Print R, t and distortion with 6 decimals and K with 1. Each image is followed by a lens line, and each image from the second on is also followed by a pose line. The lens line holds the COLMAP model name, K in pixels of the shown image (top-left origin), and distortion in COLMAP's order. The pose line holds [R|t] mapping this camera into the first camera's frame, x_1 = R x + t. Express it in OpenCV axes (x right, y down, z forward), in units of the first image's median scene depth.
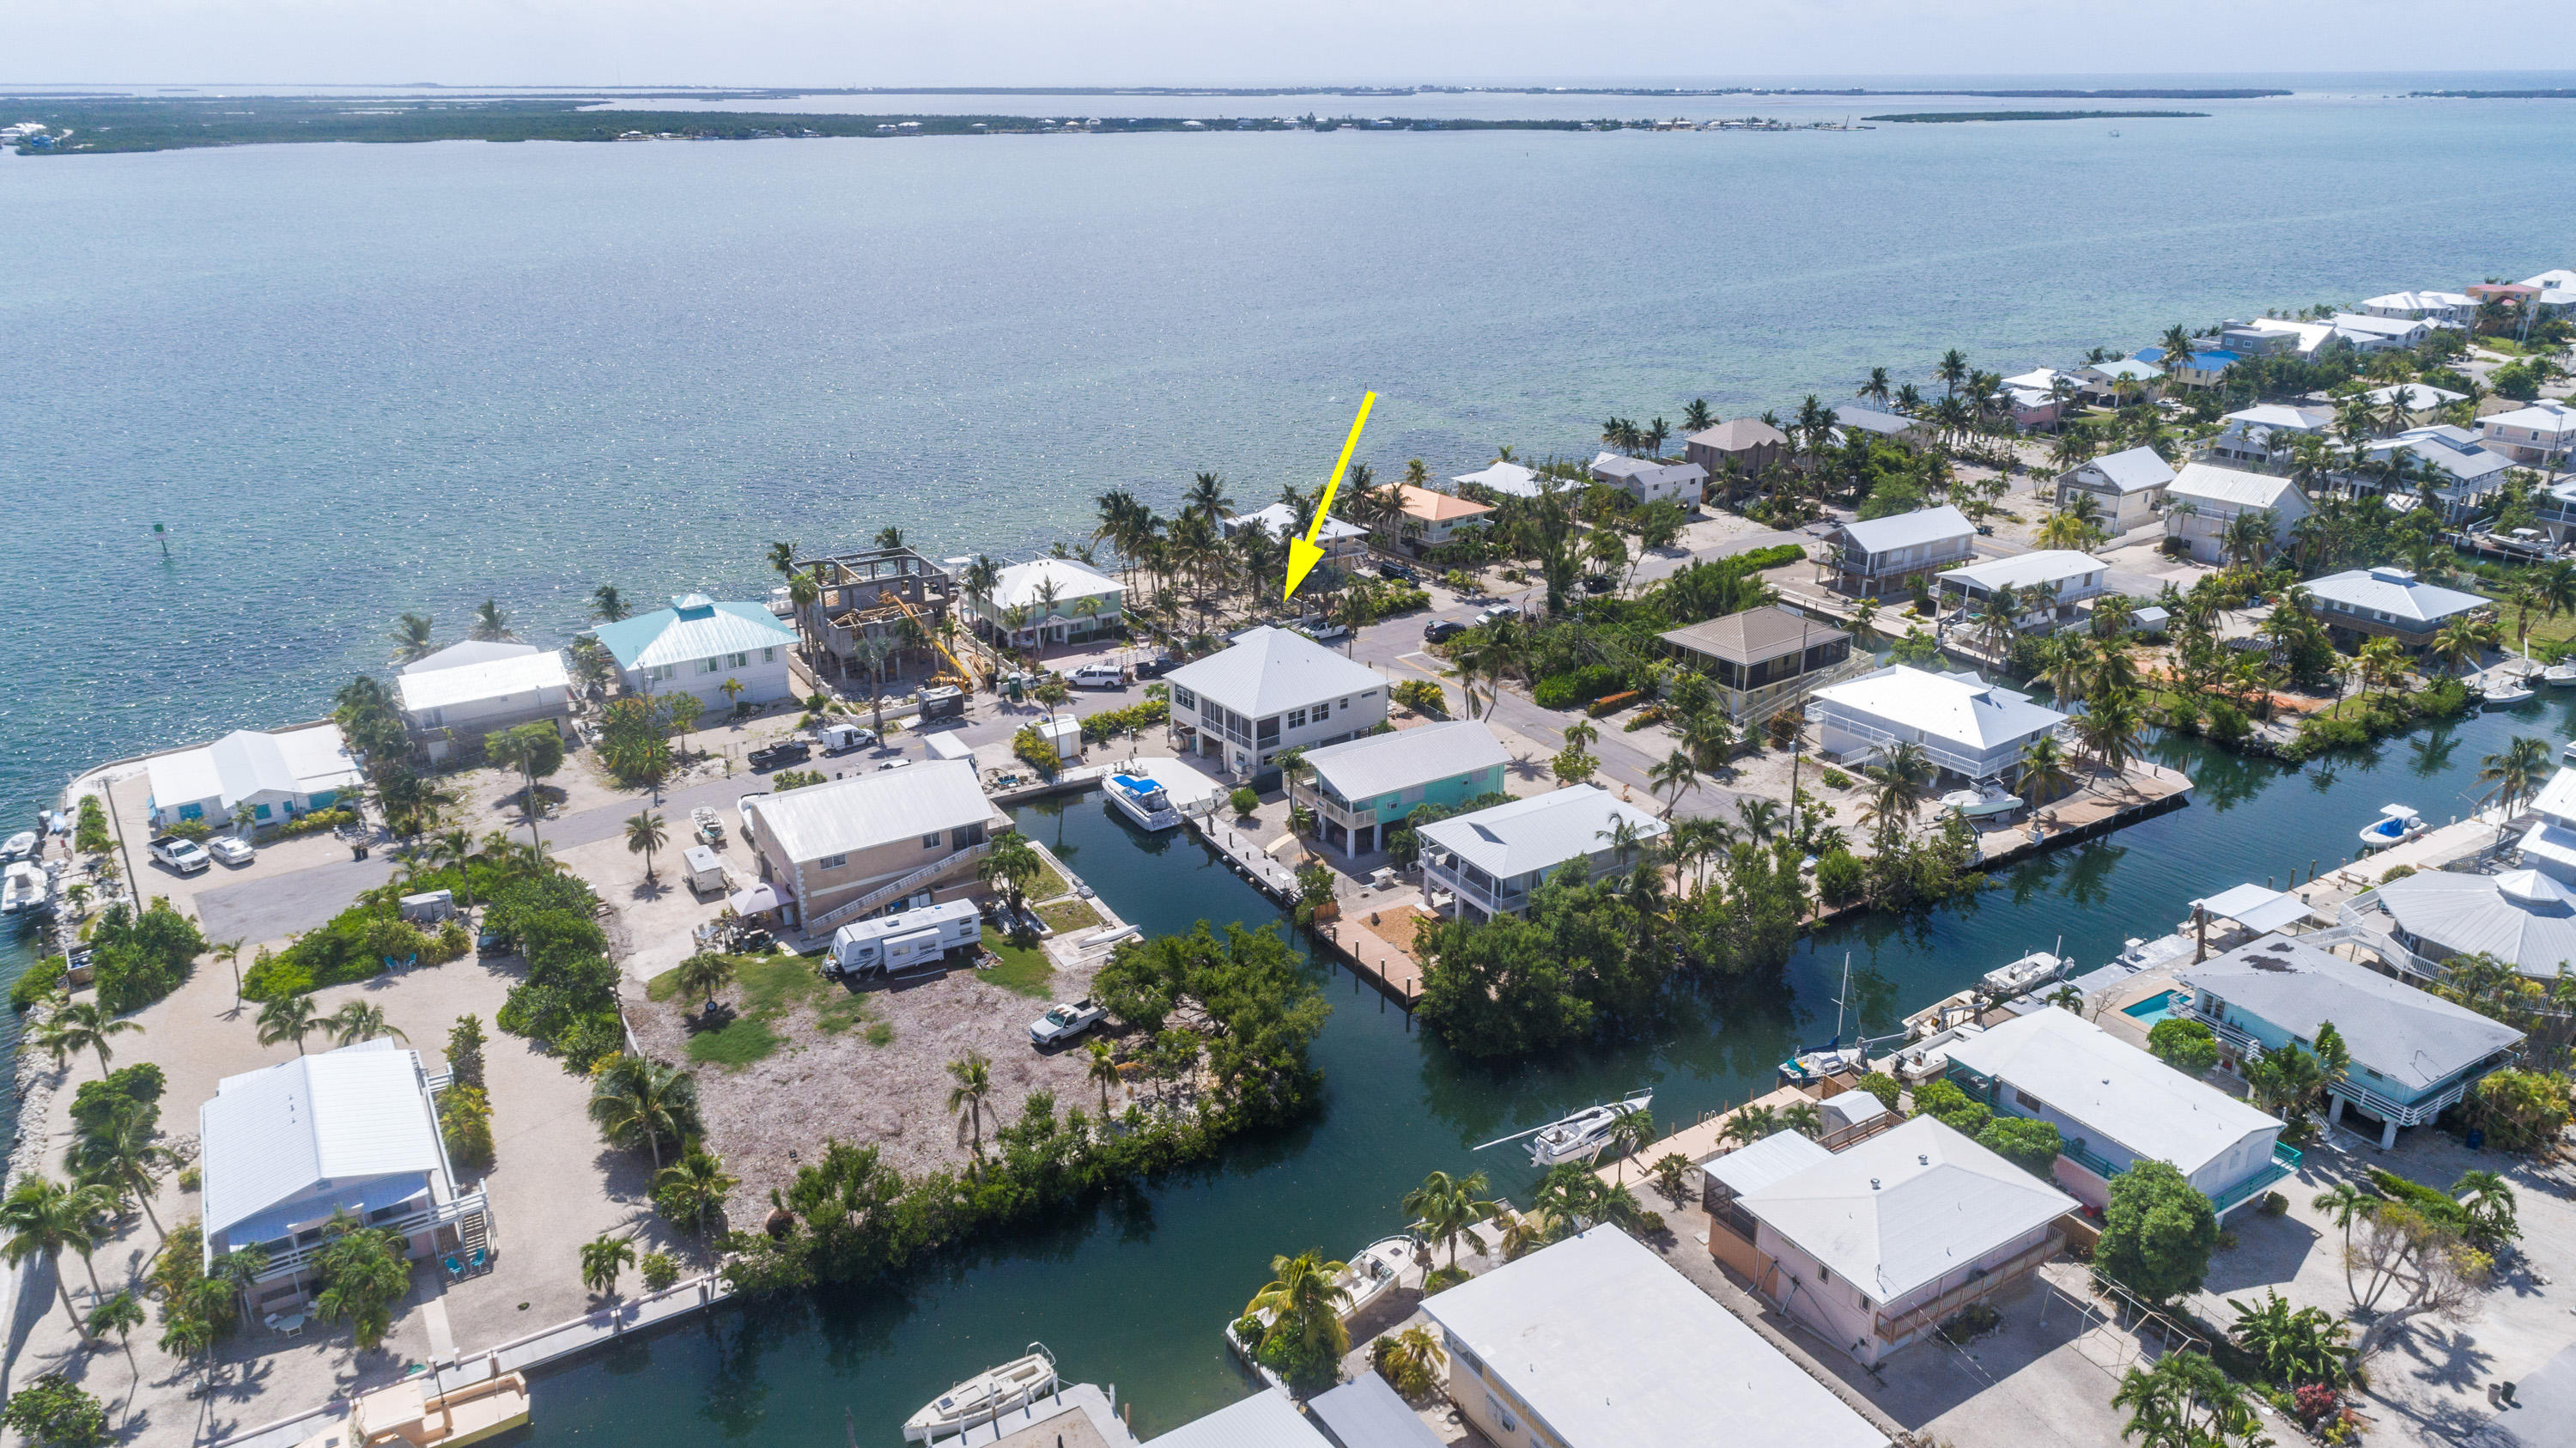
lens RADIAL K [[1759.5, 0, 1293.4], [0, 1759.5, 640.0], [0, 0, 1]] dist [0.010090, 0.007951]
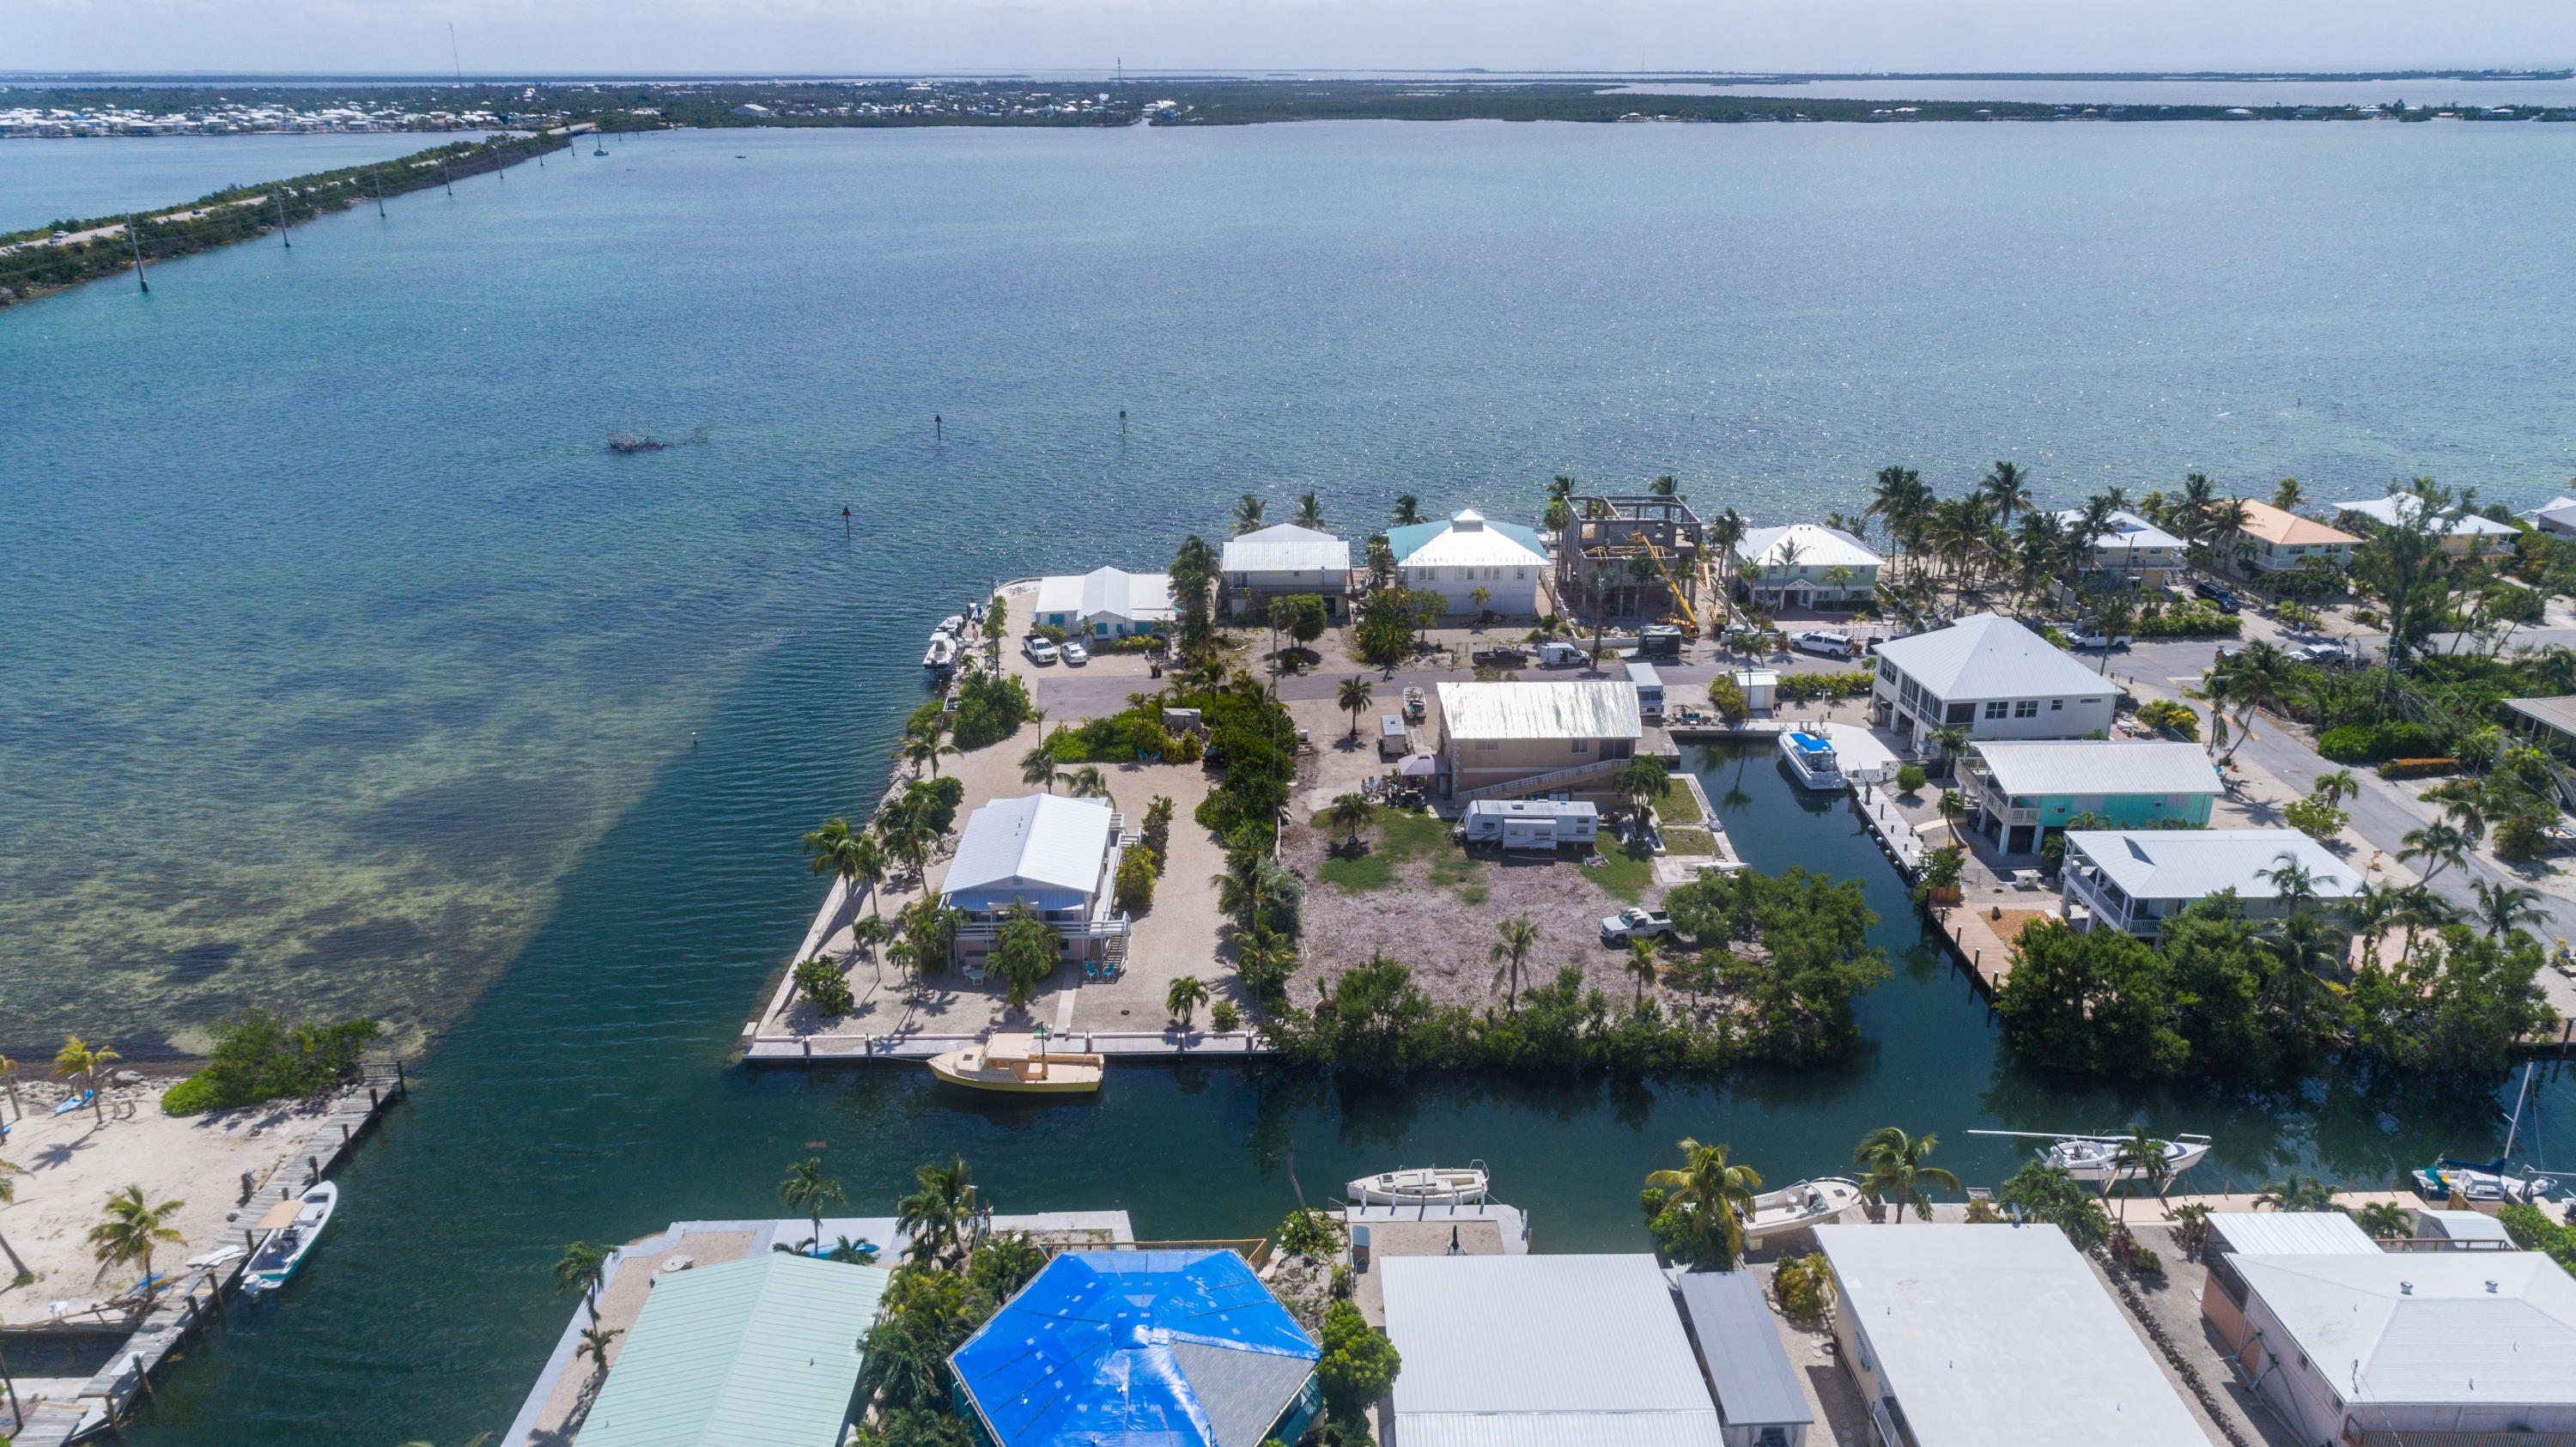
lens RADIAL K [[1751.3, 0, 1295.4], [0, 1751.3, 682.7], [0, 0, 1]] dist [0.024976, 0.003841]
pose [[0.859010, 0.174230, -0.481400, 0.141576], [-0.160166, 0.984567, 0.070538, 0.025767], [0.486261, 0.016511, 0.873658, -0.018213]]
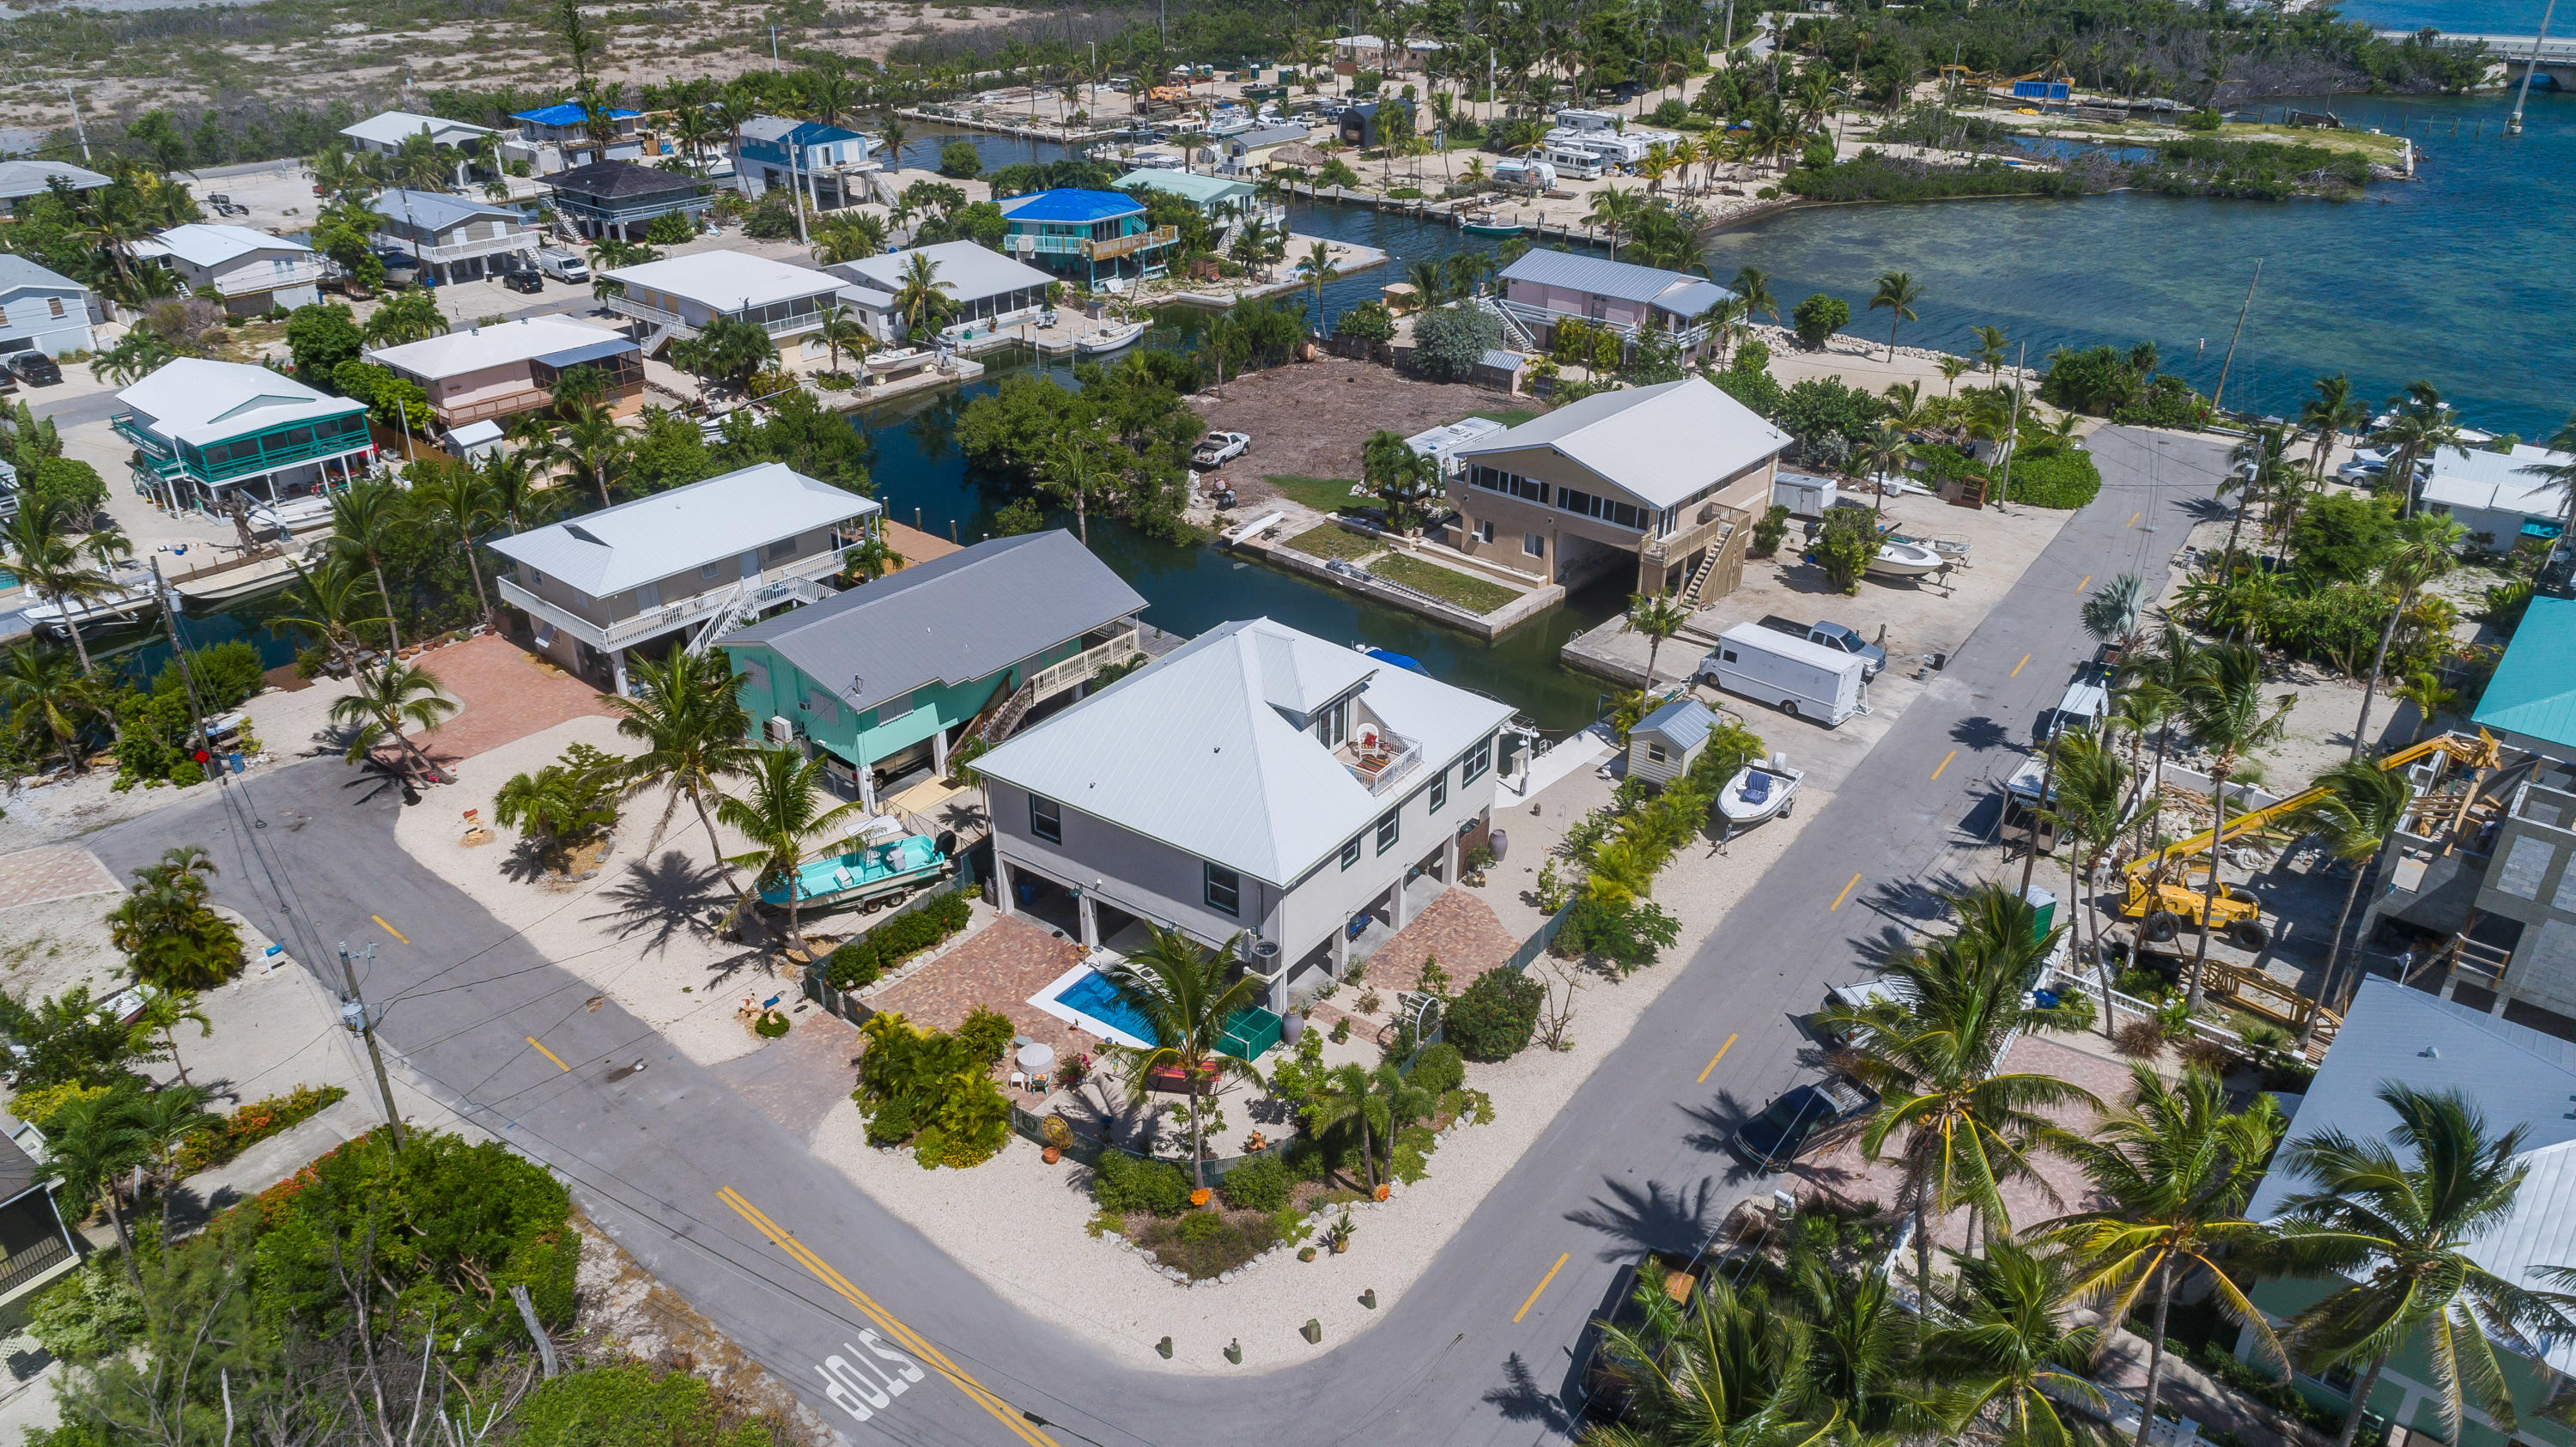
lens RADIAL K [[1745.4, 0, 1301.2], [0, 1745.4, 713.9], [0, 0, 1]] dist [0.002962, 0.003310]
pose [[-0.945744, 0.143995, -0.291261, 0.112237], [-0.106581, 0.709341, 0.696761, -0.303474], [0.306933, 0.690000, -0.655509, 1.423055]]
